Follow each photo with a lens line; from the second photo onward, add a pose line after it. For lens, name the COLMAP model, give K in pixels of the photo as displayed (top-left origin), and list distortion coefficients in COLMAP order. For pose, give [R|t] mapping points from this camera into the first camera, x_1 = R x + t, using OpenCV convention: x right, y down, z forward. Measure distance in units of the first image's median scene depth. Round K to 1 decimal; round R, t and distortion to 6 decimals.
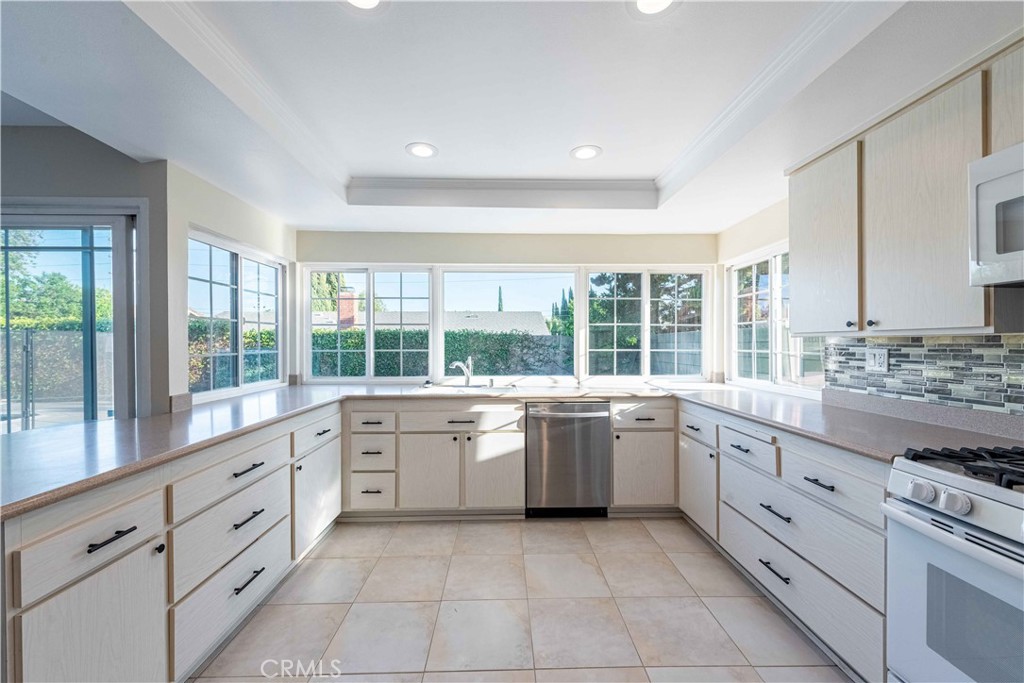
lens RADIAL K [[399.3, 0, 511.0], [0, 399.3, 344.7], [0, 0, 1]] dist [0.008385, -0.002446]
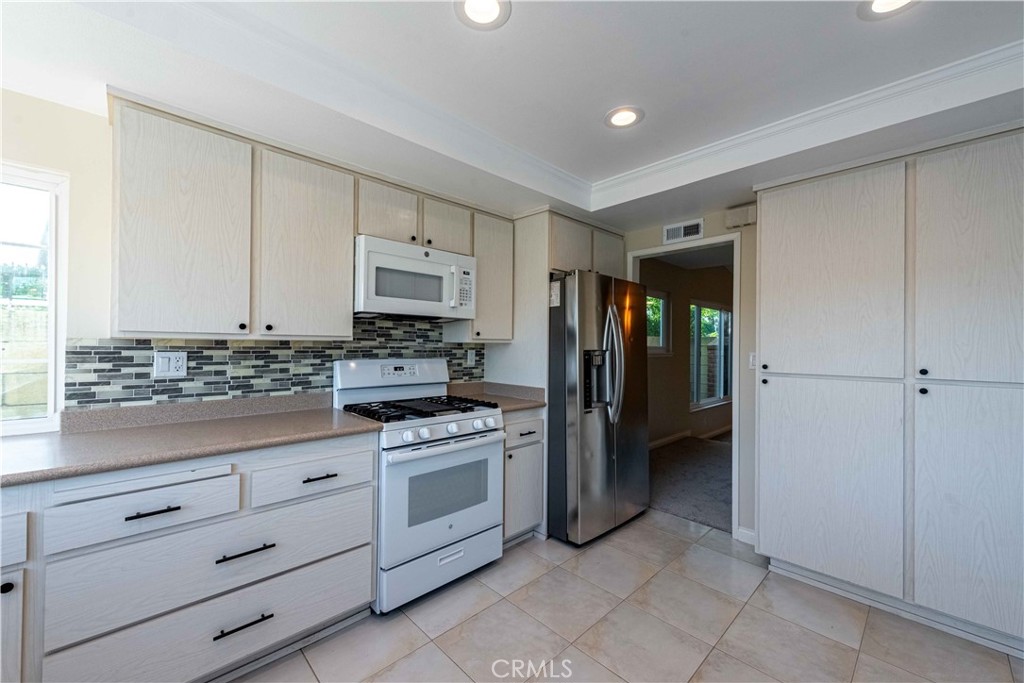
lens RADIAL K [[399.3, 0, 511.0], [0, 399.3, 344.7], [0, 0, 1]] dist [0.008385, -0.002446]
pose [[-0.672853, -0.001877, 0.739774, -0.266760], [-0.004528, 0.999989, -0.001580, -0.007518], [-0.739762, -0.004413, -0.672854, 0.987661]]
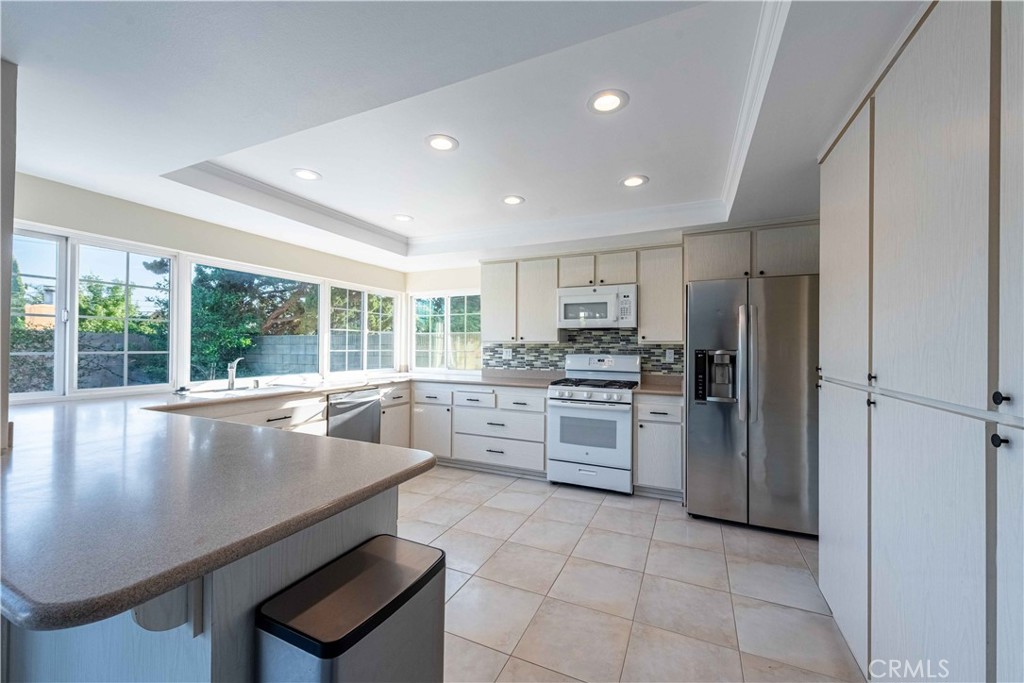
lens RADIAL K [[399.3, 0, 511.0], [0, 399.3, 344.7], [0, 0, 1]] dist [0.008385, -0.002446]
pose [[0.440786, 0.008424, 0.897573, -1.070606], [-0.004108, 0.999964, -0.007368, 0.003169], [-0.897603, -0.000439, 0.440805, -0.022275]]
